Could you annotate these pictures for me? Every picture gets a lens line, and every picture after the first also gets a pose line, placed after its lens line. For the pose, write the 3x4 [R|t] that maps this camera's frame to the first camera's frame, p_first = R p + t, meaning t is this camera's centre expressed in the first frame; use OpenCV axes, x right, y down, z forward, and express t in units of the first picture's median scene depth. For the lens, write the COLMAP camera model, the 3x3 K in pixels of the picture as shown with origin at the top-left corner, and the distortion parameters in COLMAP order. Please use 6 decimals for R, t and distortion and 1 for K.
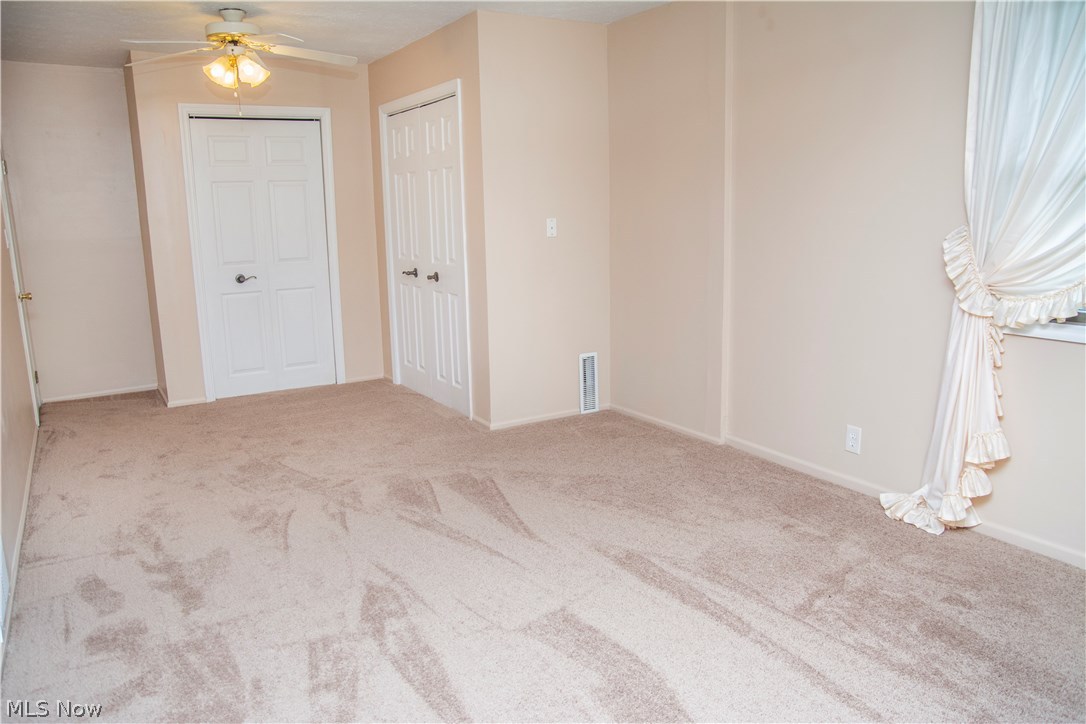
lens RADIAL K [[782.4, 0, 543.8], [0, 782.4, 362.7], [0, 0, 1]] dist [-0.054525, 0.010741]
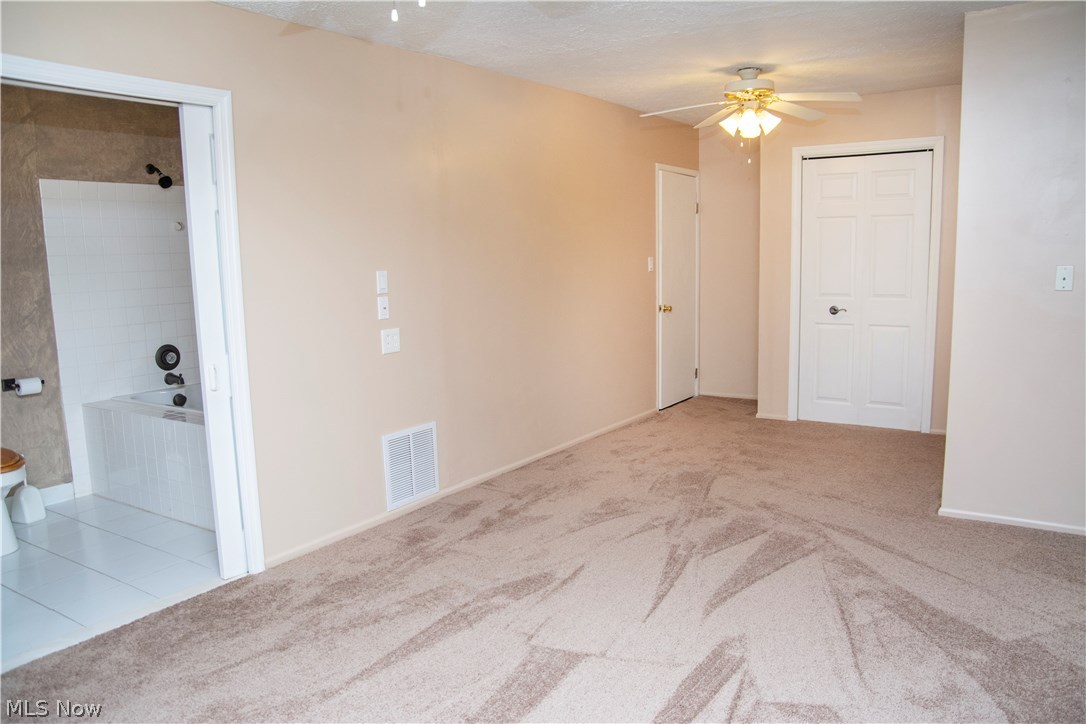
lens RADIAL K [[782.4, 0, 546.1], [0, 782.4, 363.8], [0, 0, 1]] dist [-0.054525, 0.010741]
pose [[0.452911, 0.141694, -0.880224, 0.473901], [-0.161841, 0.983954, 0.075118, -0.071788], [0.876743, 0.108435, 0.468575, 0.248268]]
